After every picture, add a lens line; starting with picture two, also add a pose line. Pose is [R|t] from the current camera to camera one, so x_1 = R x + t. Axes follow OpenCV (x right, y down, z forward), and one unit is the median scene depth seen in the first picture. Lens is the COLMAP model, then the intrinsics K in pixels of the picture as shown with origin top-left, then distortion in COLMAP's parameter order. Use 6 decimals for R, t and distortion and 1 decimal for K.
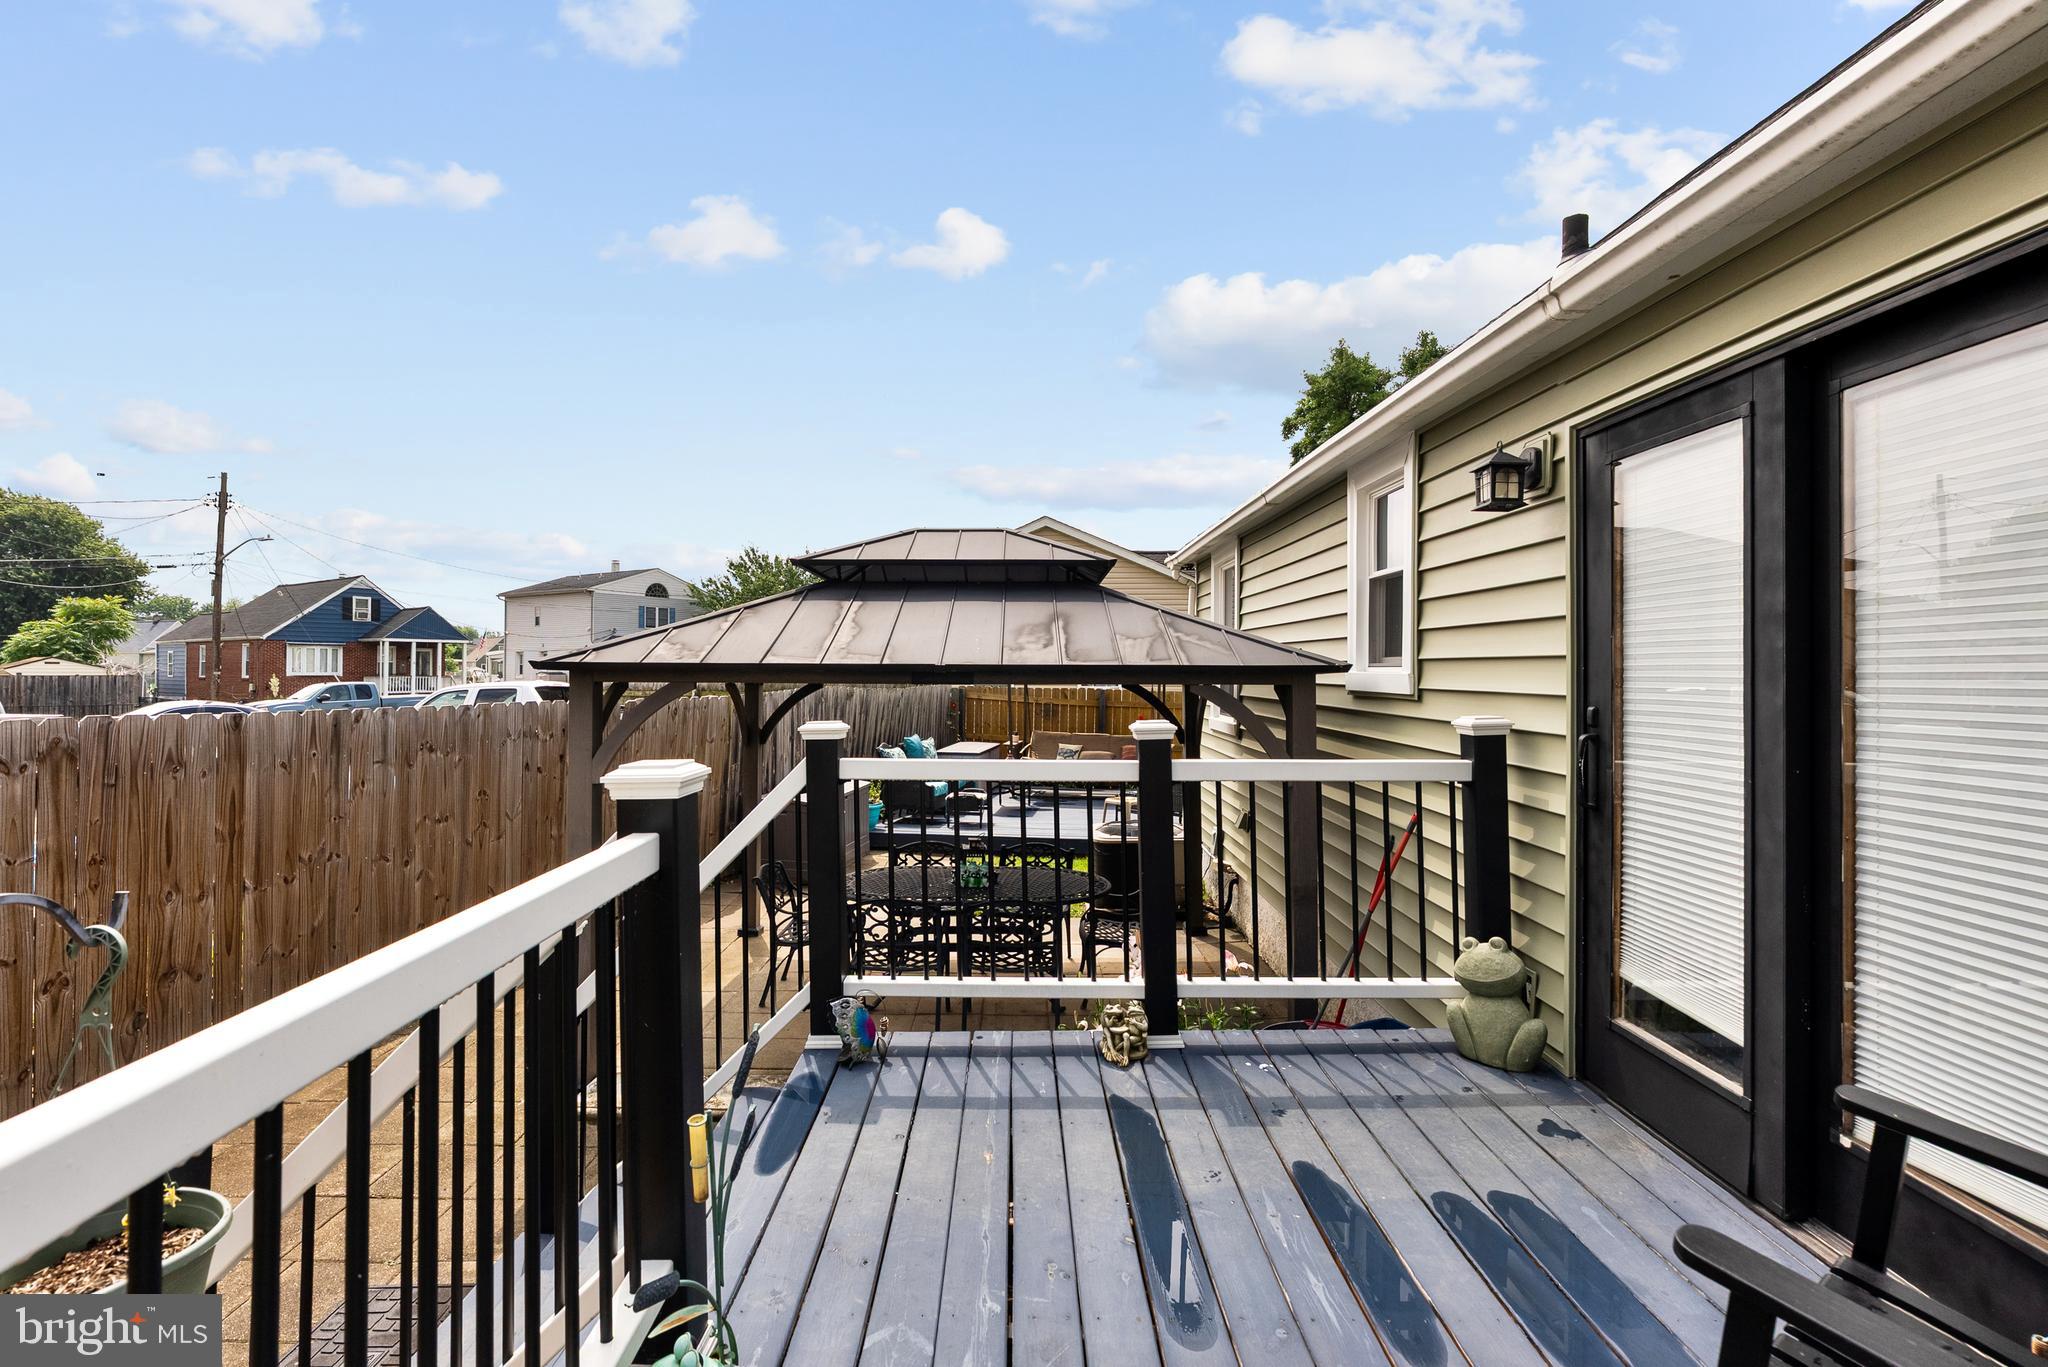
lens RADIAL K [[937.4, 0, 1023.7], [0, 937.4, 665.0], [0, 0, 1]] dist [-0.002458, -0.000304]
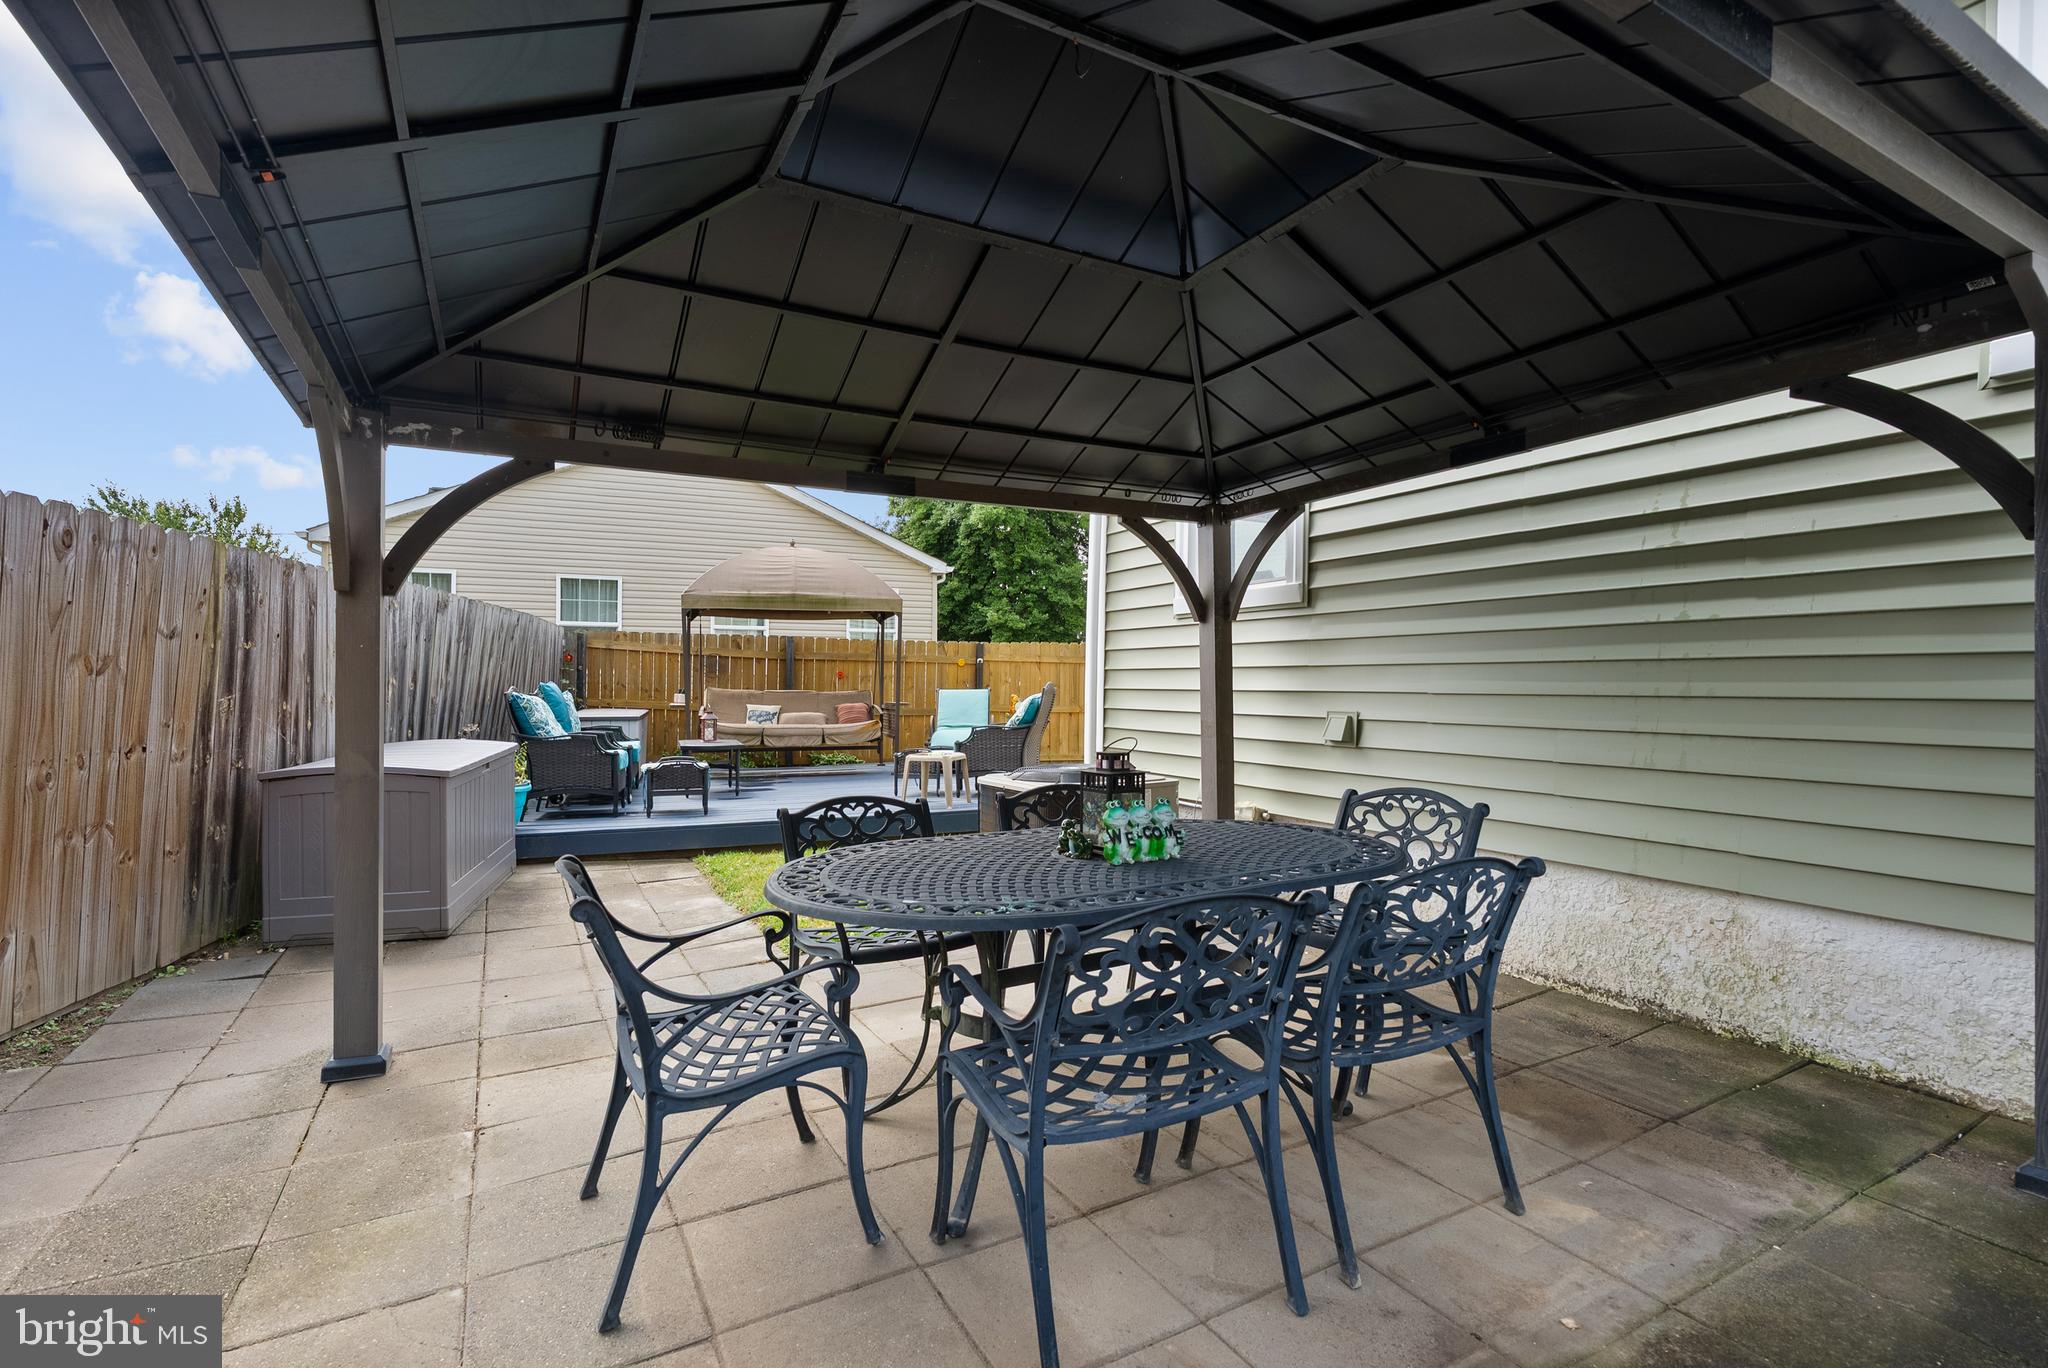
lens RADIAL K [[926.3, 0, 1022.5], [0, 926.3, 693.8], [0, 0, 1]] dist [-0.001899, 0.000969]
pose [[0.872729, -0.009682, 0.488110, -0.445020], [0.001724, 0.999858, 0.016751, 0.228708], [-0.488203, -0.013778, 0.872621, 0.971702]]
